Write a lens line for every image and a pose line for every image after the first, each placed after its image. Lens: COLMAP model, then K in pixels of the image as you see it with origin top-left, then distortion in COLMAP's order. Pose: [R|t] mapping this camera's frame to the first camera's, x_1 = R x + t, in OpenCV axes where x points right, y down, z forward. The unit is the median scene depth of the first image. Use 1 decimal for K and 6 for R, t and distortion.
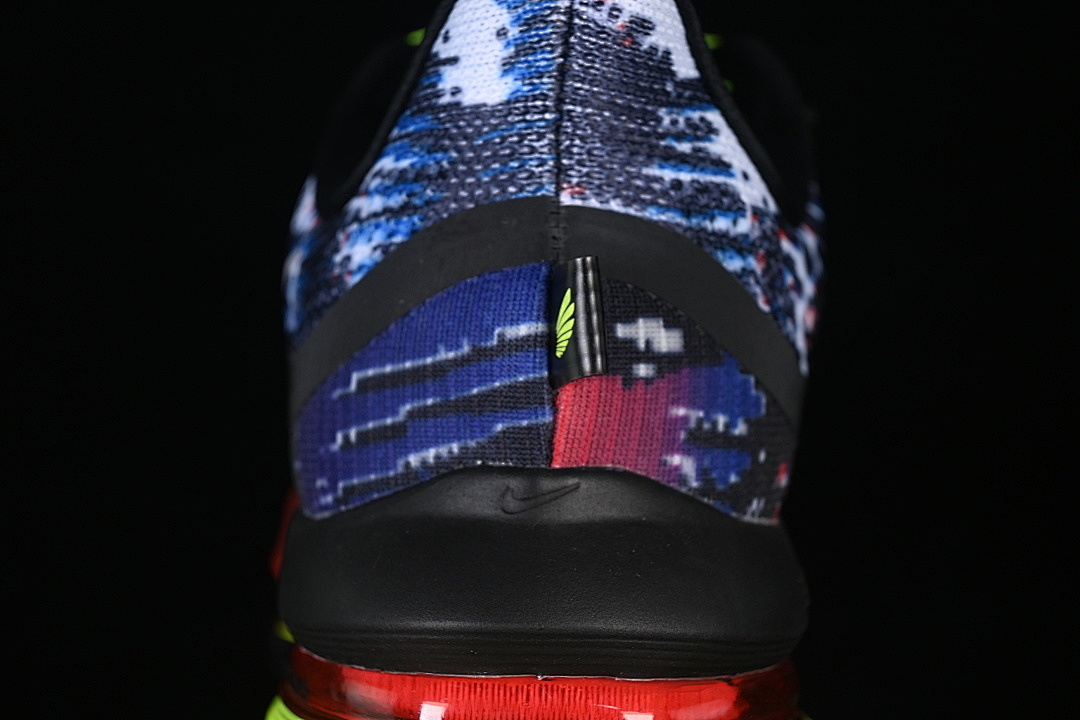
lens RADIAL K [[2358.4, 0, 541.3], [0, 2358.4, 360.5], [0, 0, 1]] dist [0.044306, 0.000000]
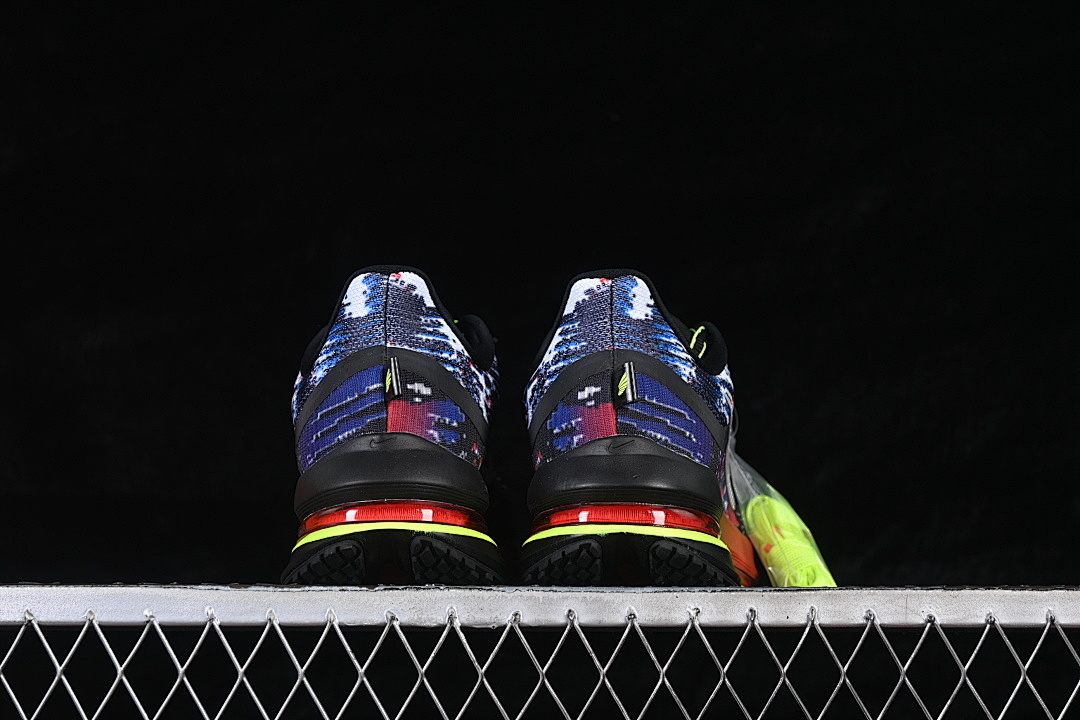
lens RADIAL K [[2358.4, 0, 541.3], [0, 2358.4, 362.4], [0, 0, 1]] dist [0.044306, 0.000000]
pose [[0.998202, -0.055846, 0.021770, 0.132769], [0.059365, 0.971267, -0.230468, 0.629495], [-0.008273, 0.231346, 0.972836, -1.819251]]
